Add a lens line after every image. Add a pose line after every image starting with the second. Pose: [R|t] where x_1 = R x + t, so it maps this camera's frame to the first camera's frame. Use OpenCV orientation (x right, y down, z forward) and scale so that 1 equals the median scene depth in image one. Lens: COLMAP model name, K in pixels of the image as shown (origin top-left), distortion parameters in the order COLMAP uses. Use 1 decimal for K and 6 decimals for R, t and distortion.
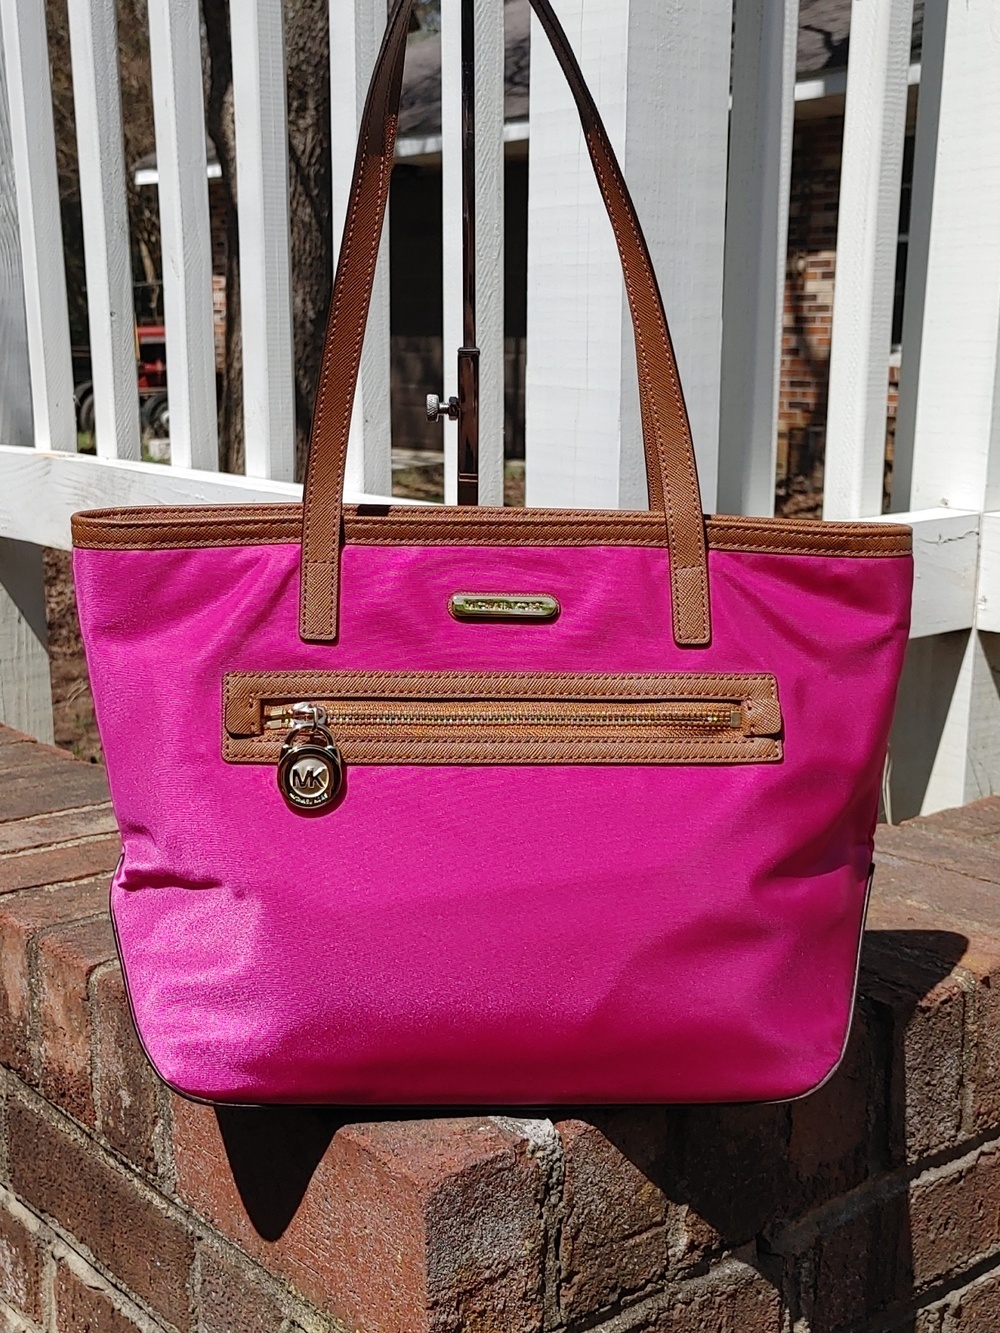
lens RADIAL K [[1723.2, 0, 499.1], [0, 1723.2, 670.8], [0, 0, 1]] dist [0.041186, 0.000000]
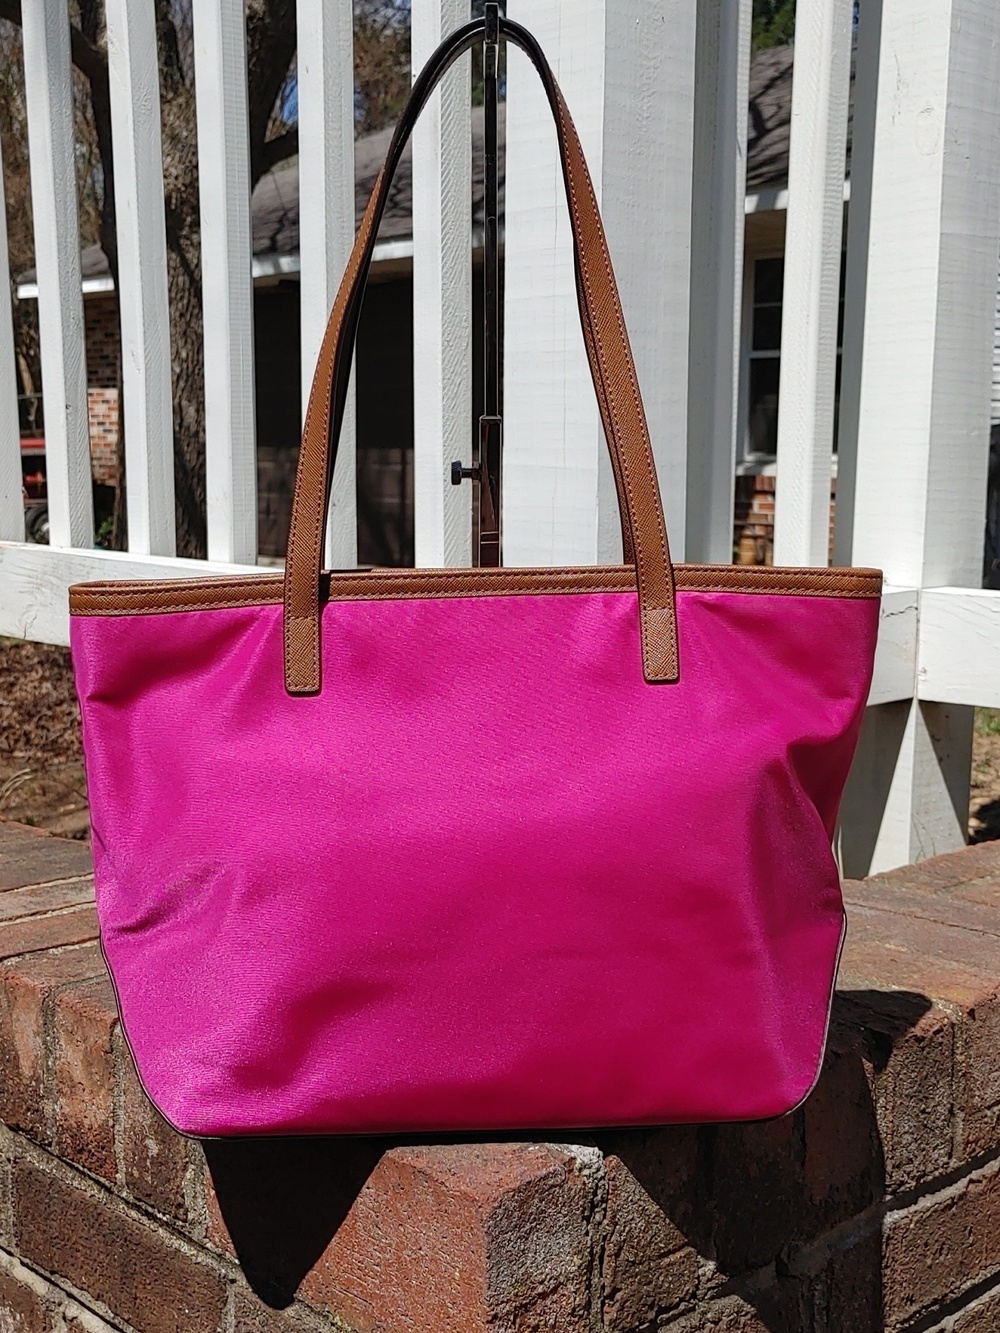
lens RADIAL K [[1723.2, 0, 499.2], [0, 1723.2, 665.6], [0, 0, 1]] dist [0.041186, 0.000000]
pose [[0.997457, -0.008878, 0.070717, -0.070895], [0.013612, 0.997677, -0.066747, 0.030198], [-0.069960, 0.067540, 0.995261, -0.042220]]
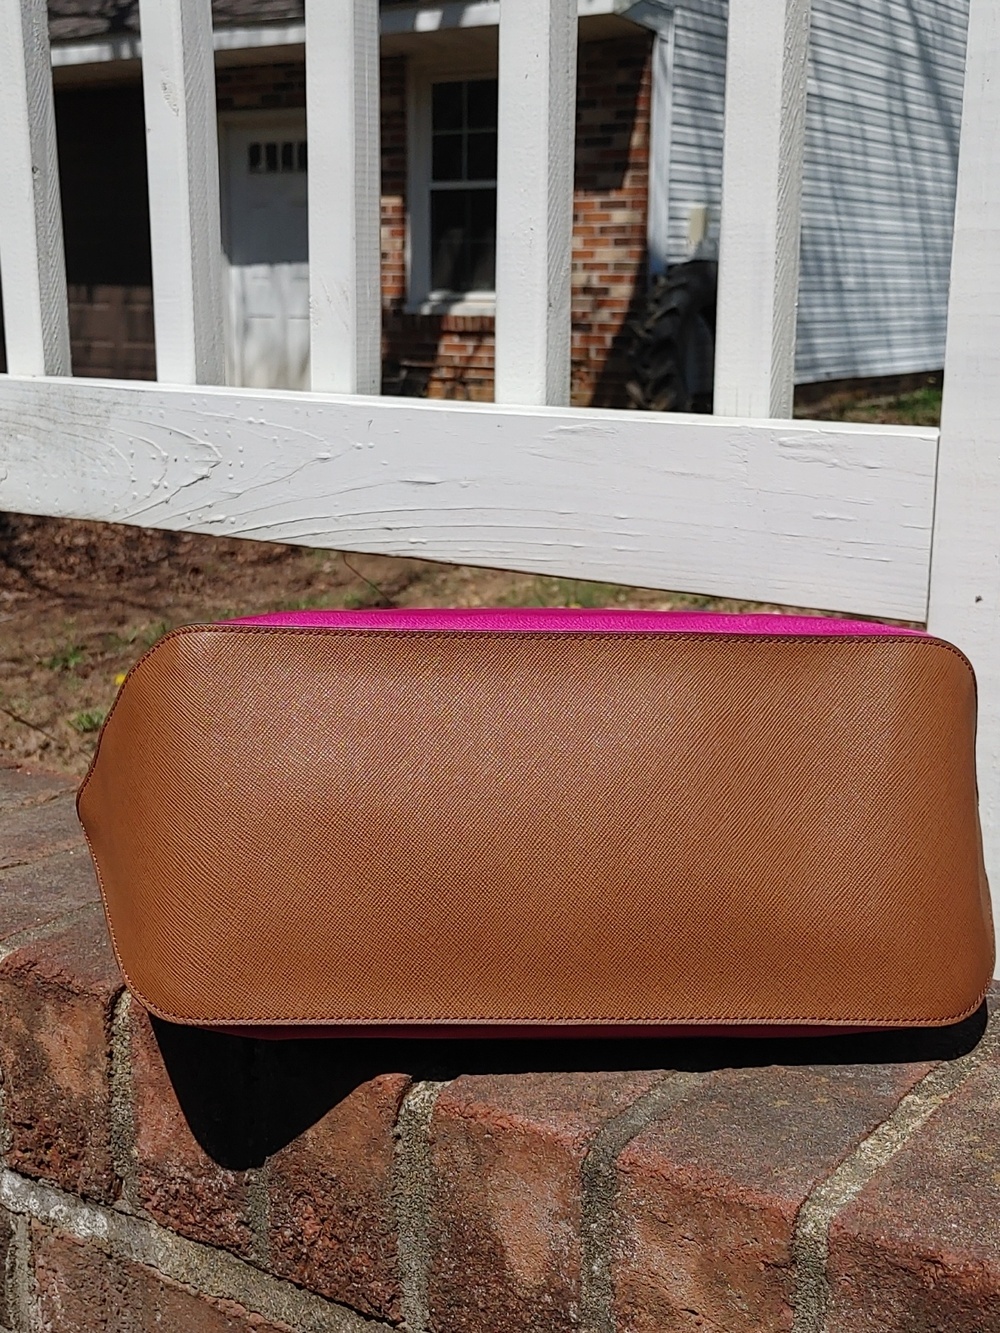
lens RADIAL K [[1723.2, 0, 500.0], [0, 1723.2, 672.2], [0, 0, 1]] dist [0.041186, 0.000000]
pose [[0.956568, -0.059368, 0.285400, -0.425115], [0.052509, 0.998119, 0.031635, -0.022513], [-0.286742, -0.015275, 0.957886, 0.435840]]
